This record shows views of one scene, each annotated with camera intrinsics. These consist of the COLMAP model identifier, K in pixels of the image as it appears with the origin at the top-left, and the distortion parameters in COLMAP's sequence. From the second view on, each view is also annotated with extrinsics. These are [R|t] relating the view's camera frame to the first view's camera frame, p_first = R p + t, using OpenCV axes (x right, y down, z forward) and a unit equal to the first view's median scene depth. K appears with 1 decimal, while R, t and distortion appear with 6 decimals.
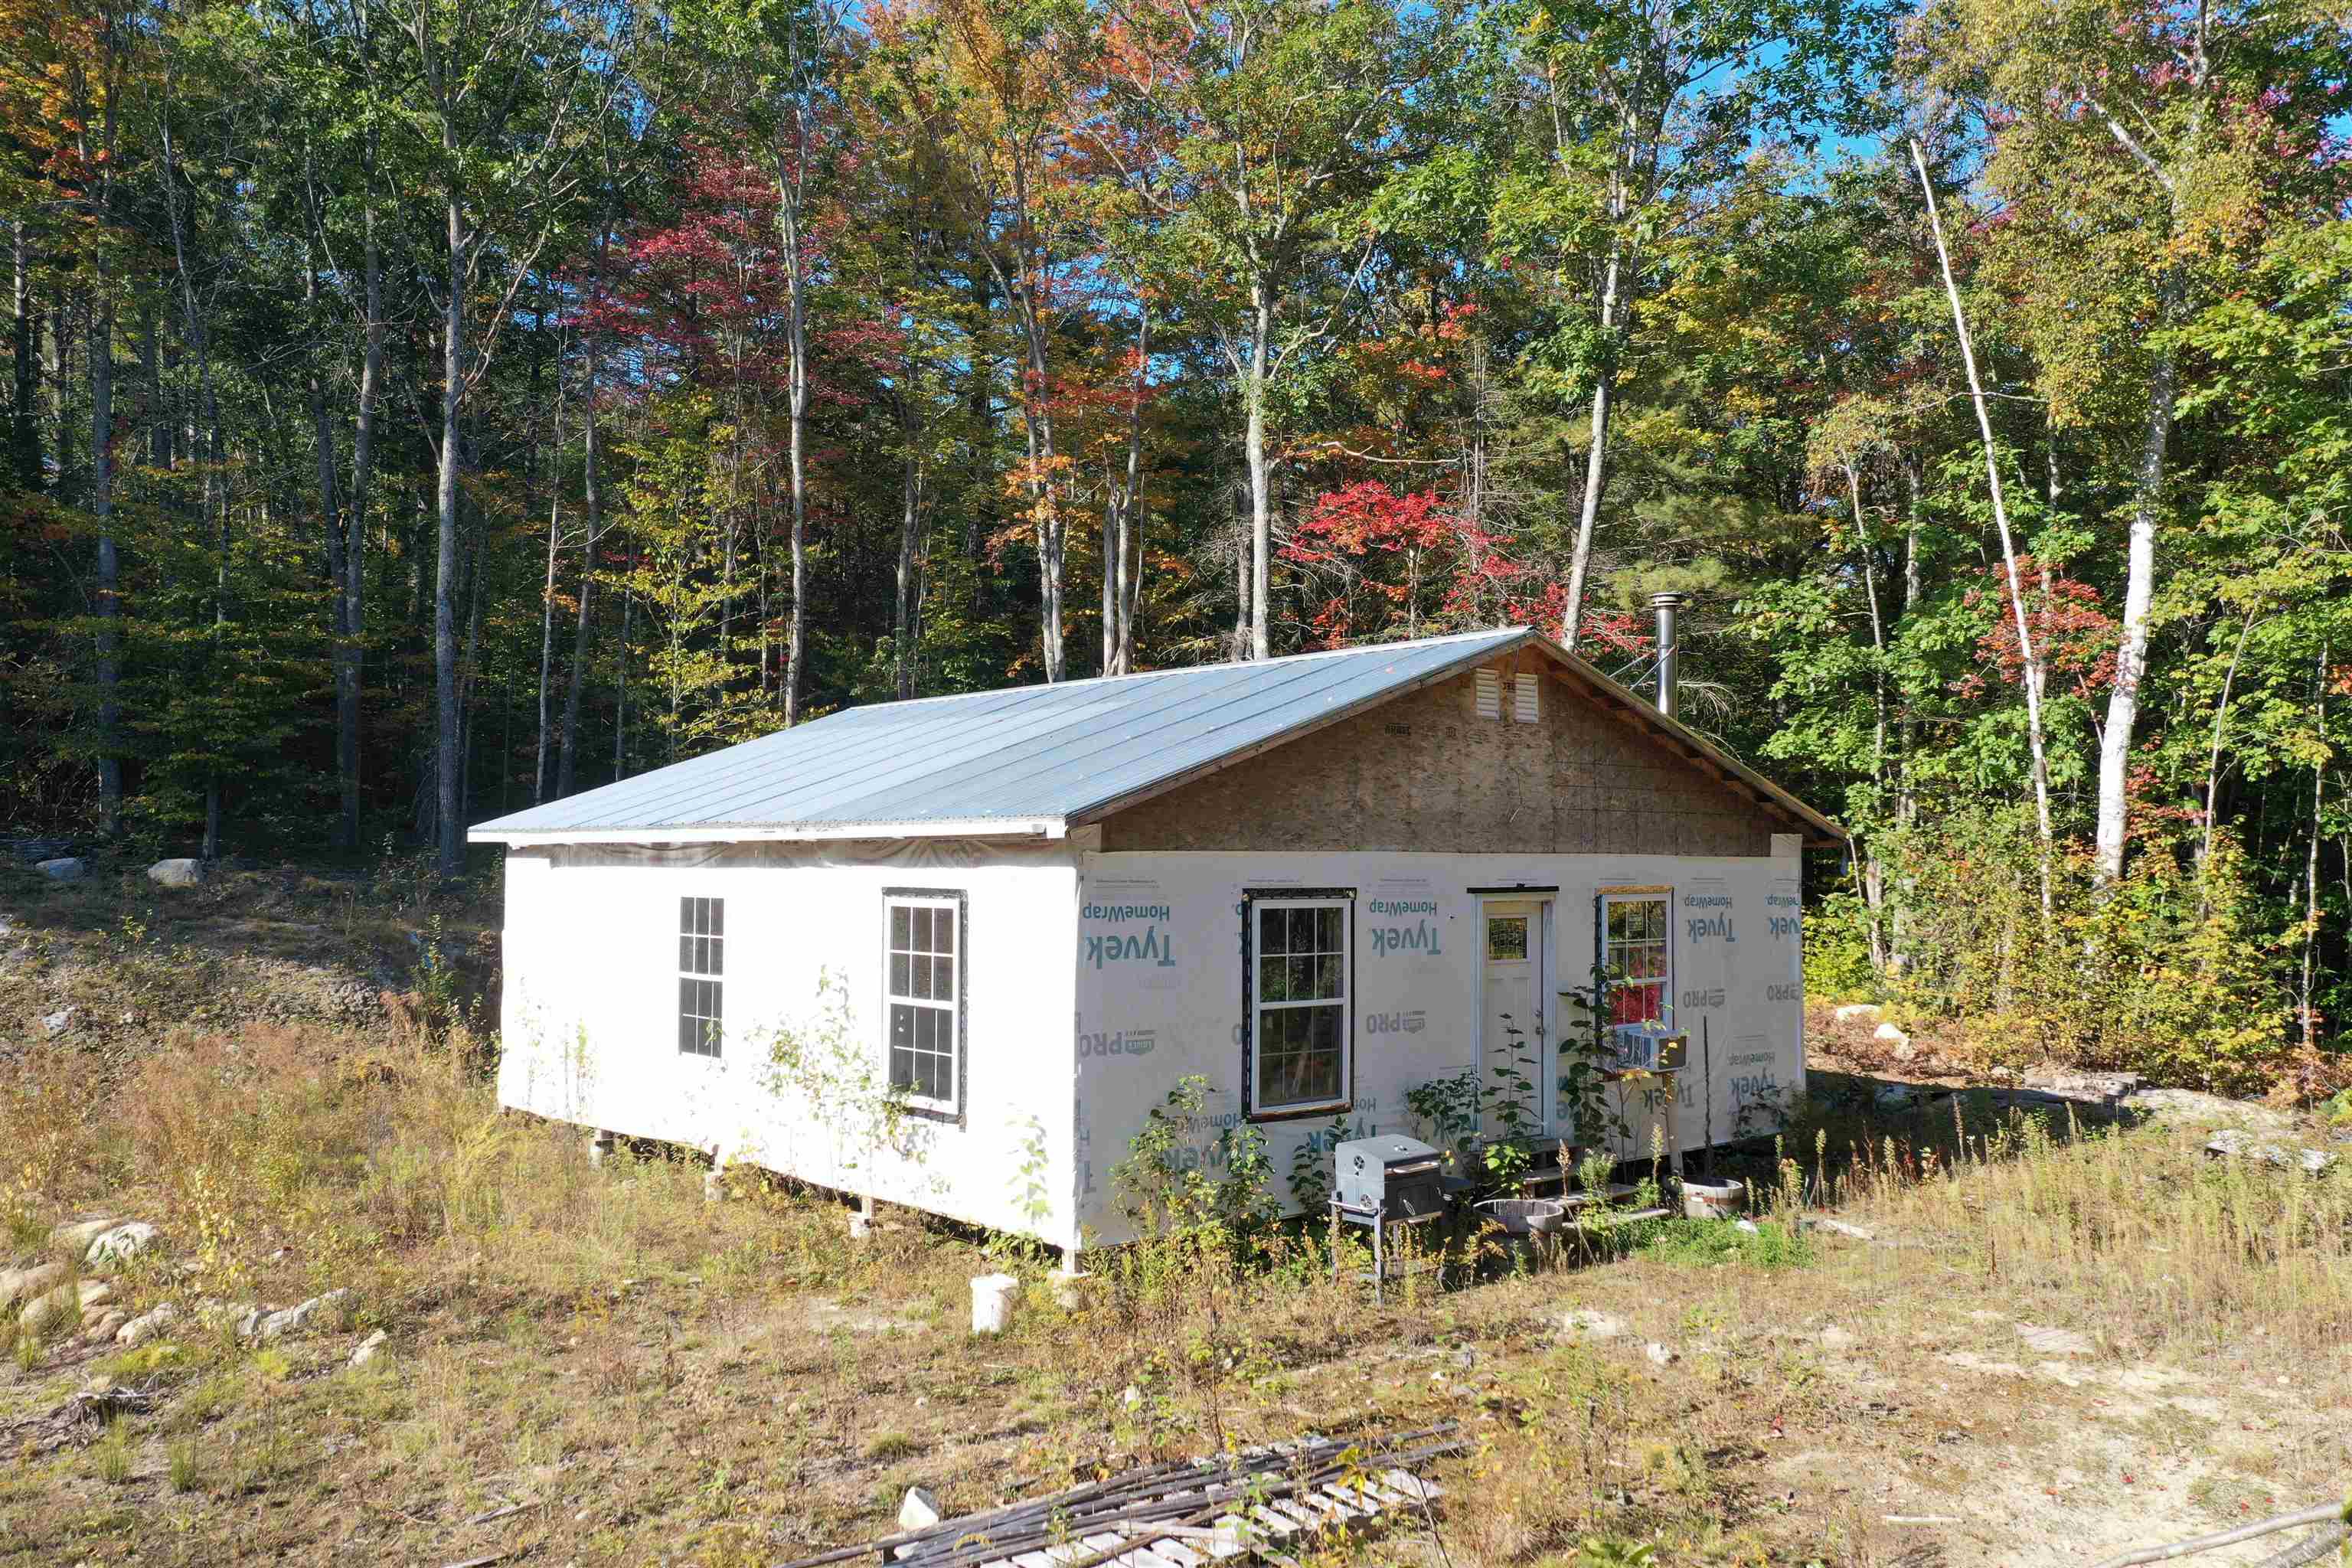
lens RADIAL K [[1852.5, 0, 1176.9], [0, 1852.5, 787.9], [0, 0, 1]] dist [0.005566, 0.000462]
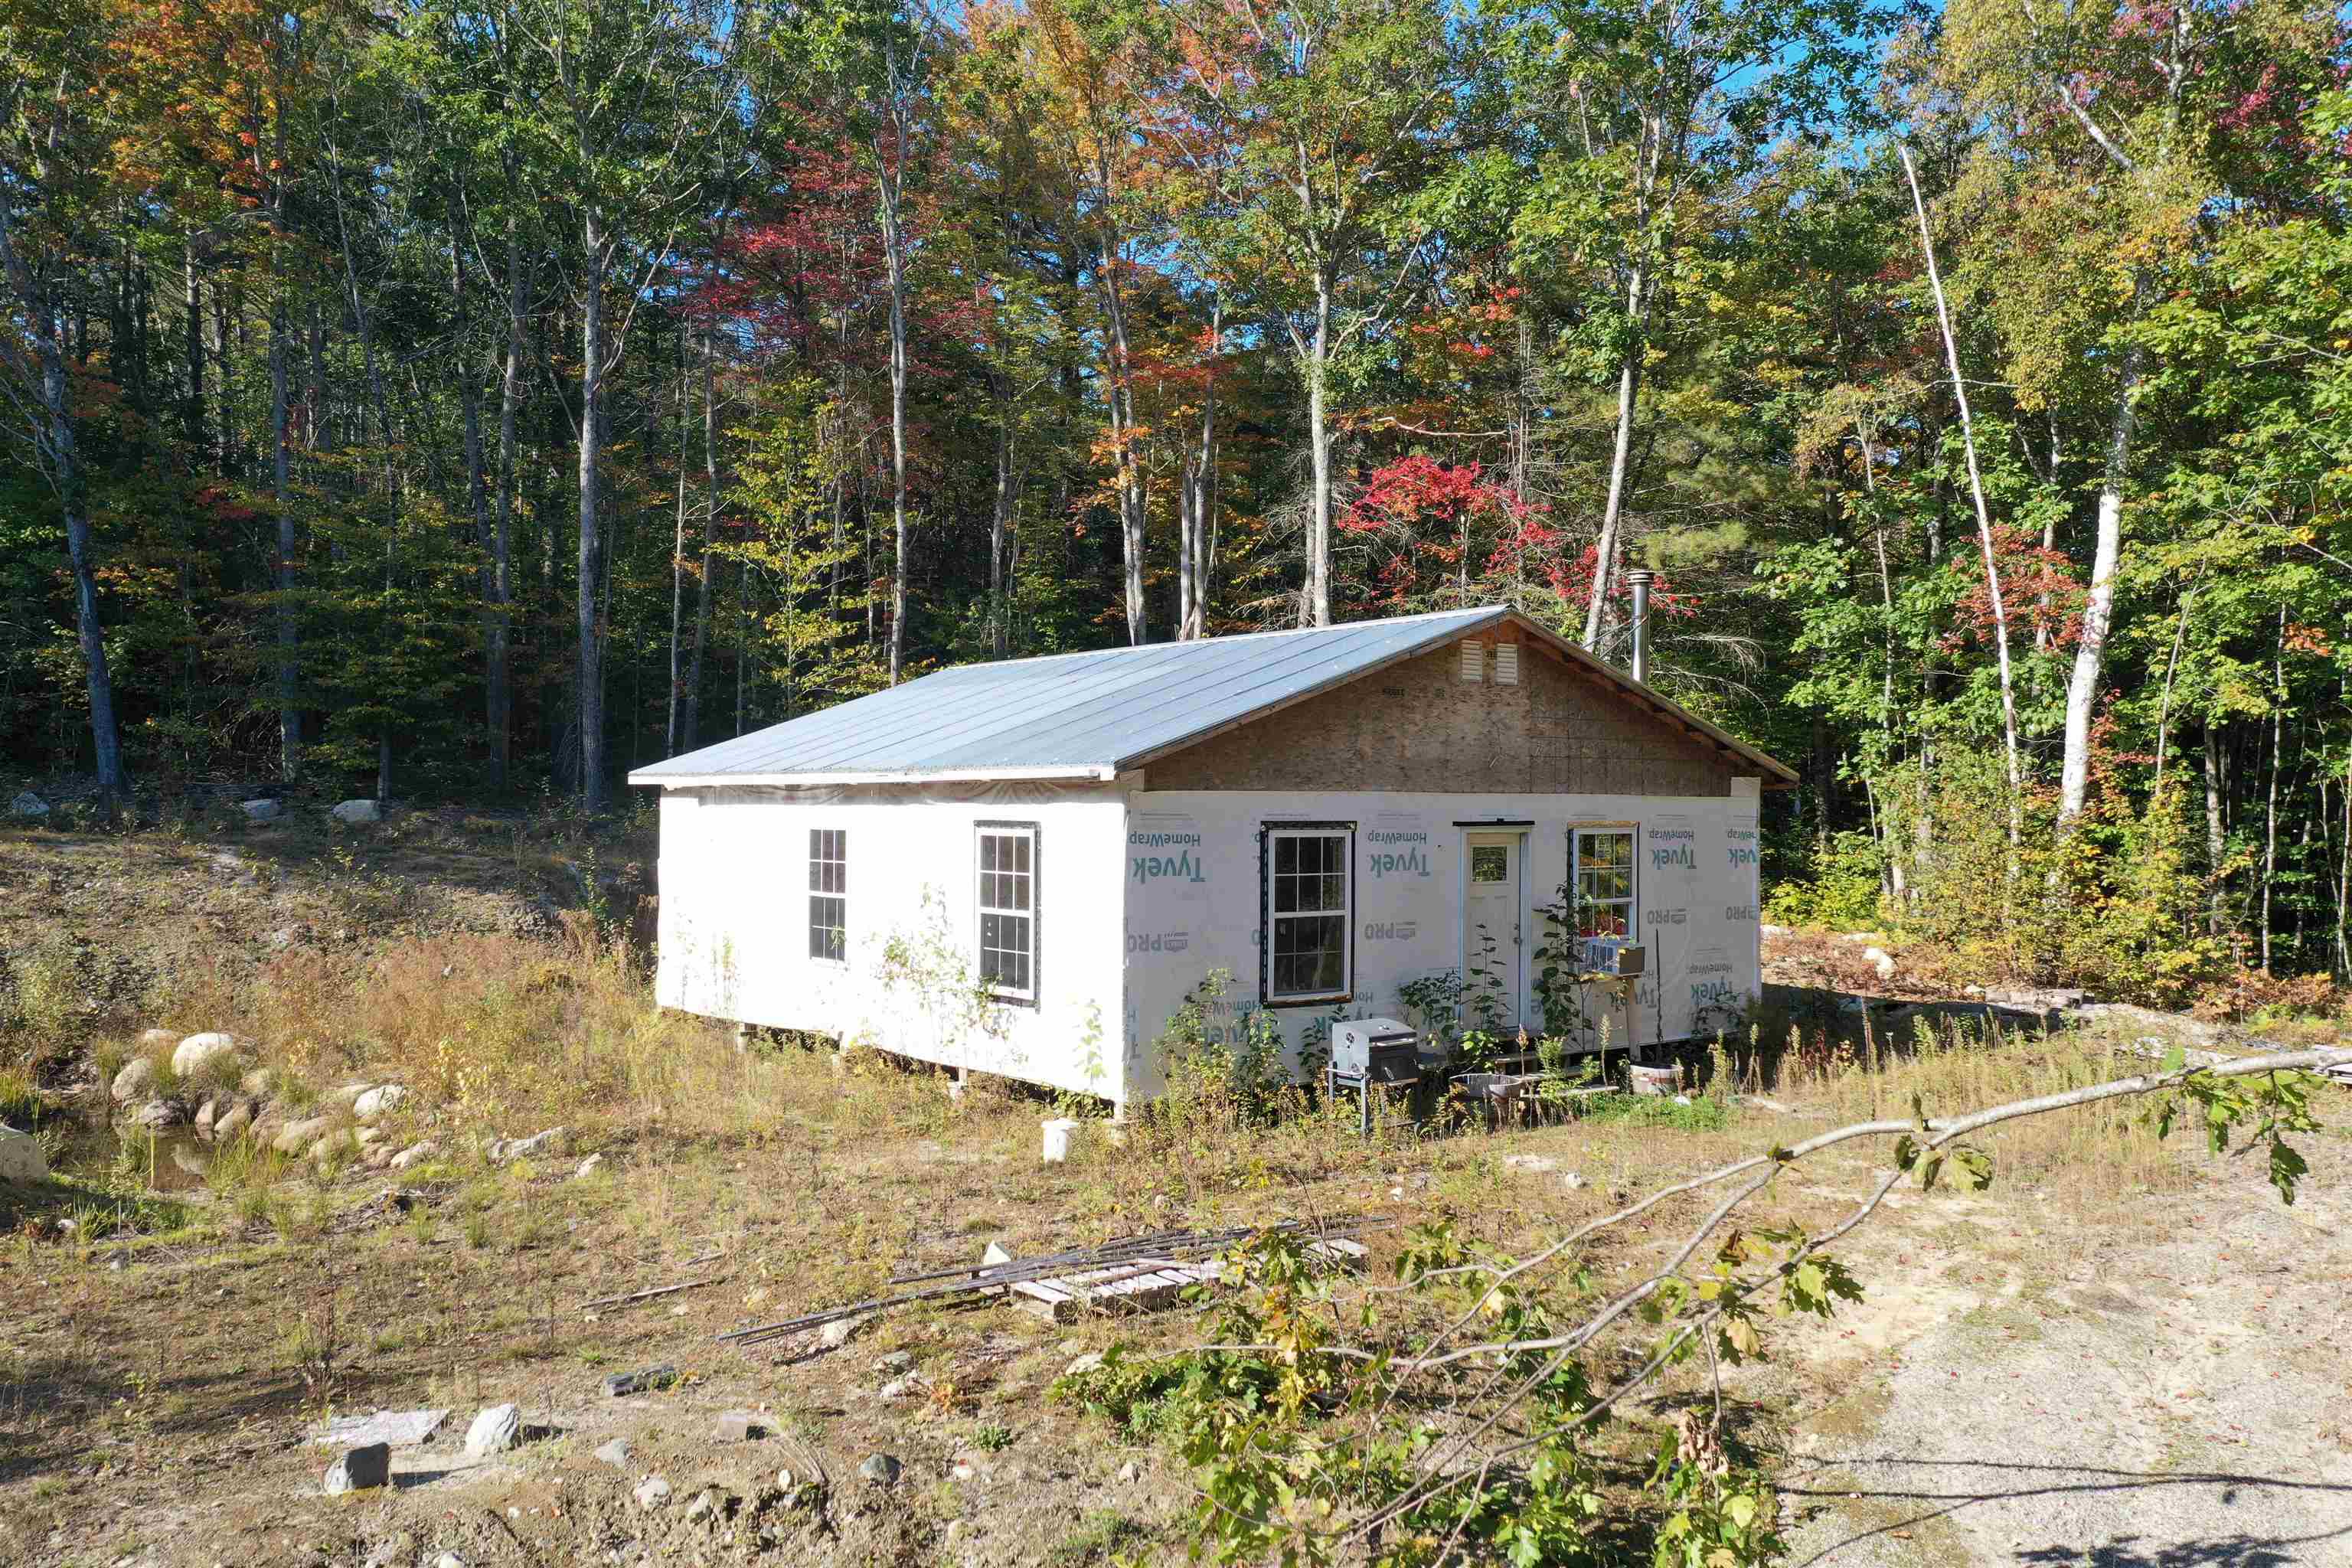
lens RADIAL K [[1852.5, 0, 1176.9], [0, 1852.5, 787.9], [0, 0, 1]] dist [0.005566, 0.000462]
pose [[0.998614, -0.000081, -0.052632, 0.025392], [0.001663, 0.999548, 0.030016, -0.003082], [0.052606, -0.030062, 0.998163, -0.138789]]
